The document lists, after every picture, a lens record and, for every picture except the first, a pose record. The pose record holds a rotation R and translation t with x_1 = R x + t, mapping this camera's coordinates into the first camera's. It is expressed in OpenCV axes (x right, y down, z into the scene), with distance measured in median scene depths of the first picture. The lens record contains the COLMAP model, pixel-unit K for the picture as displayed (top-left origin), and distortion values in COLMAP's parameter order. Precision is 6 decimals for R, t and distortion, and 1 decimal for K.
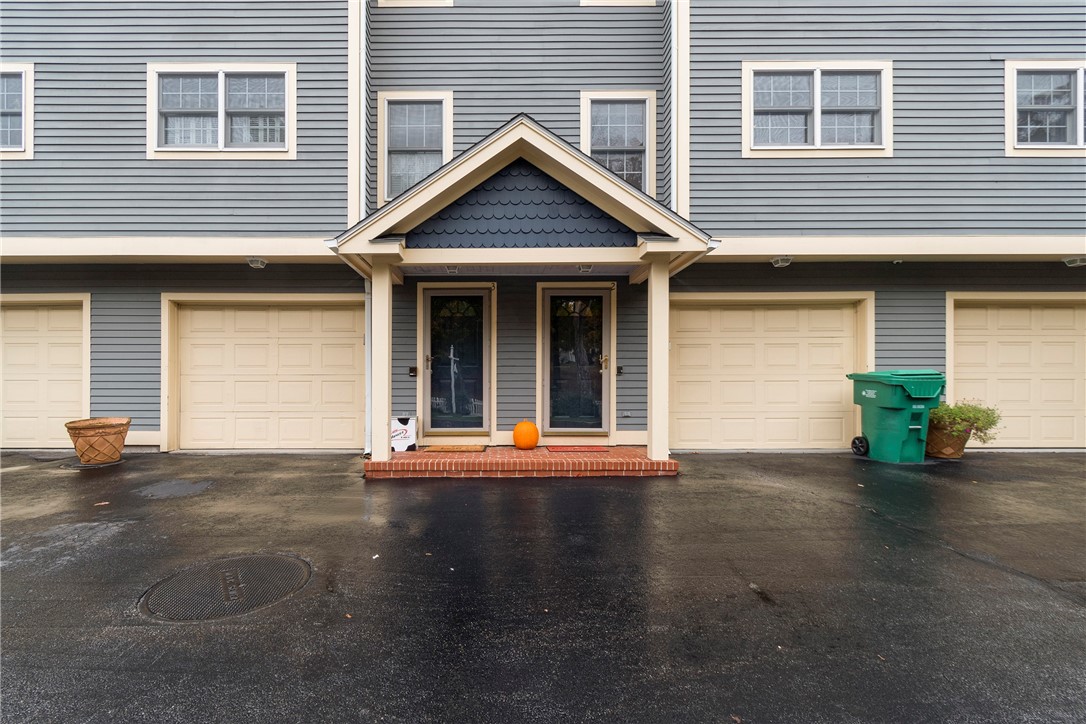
lens RADIAL K [[500.0, 0, 501.8], [0, 500.0, 385.5], [0, 0, 1]] dist [0.005475, -0.002505]
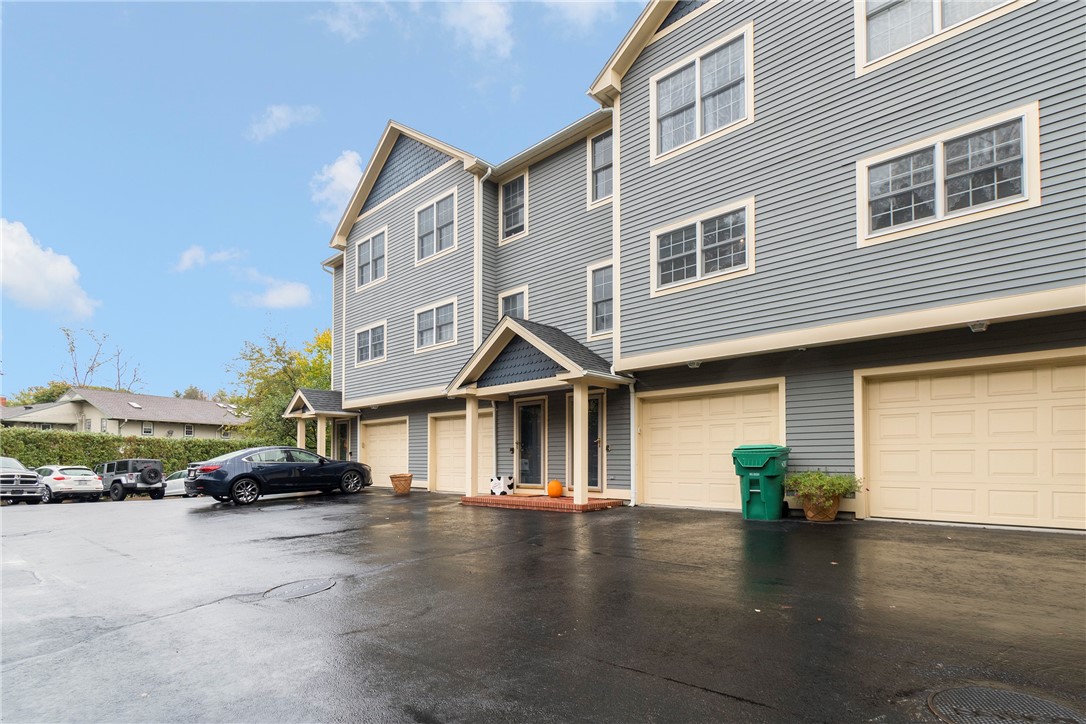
lens RADIAL K [[550.8, 0, 548.2], [0, 550.8, 459.1], [0, 0, 1]] dist [-0.000265, 0.001096]
pose [[0.731624, -0.002465, -0.681704, 1.295358], [-0.000680, 0.999990, -0.004346, 0.010751], [0.681708, 0.003643, 0.731615, -0.334732]]
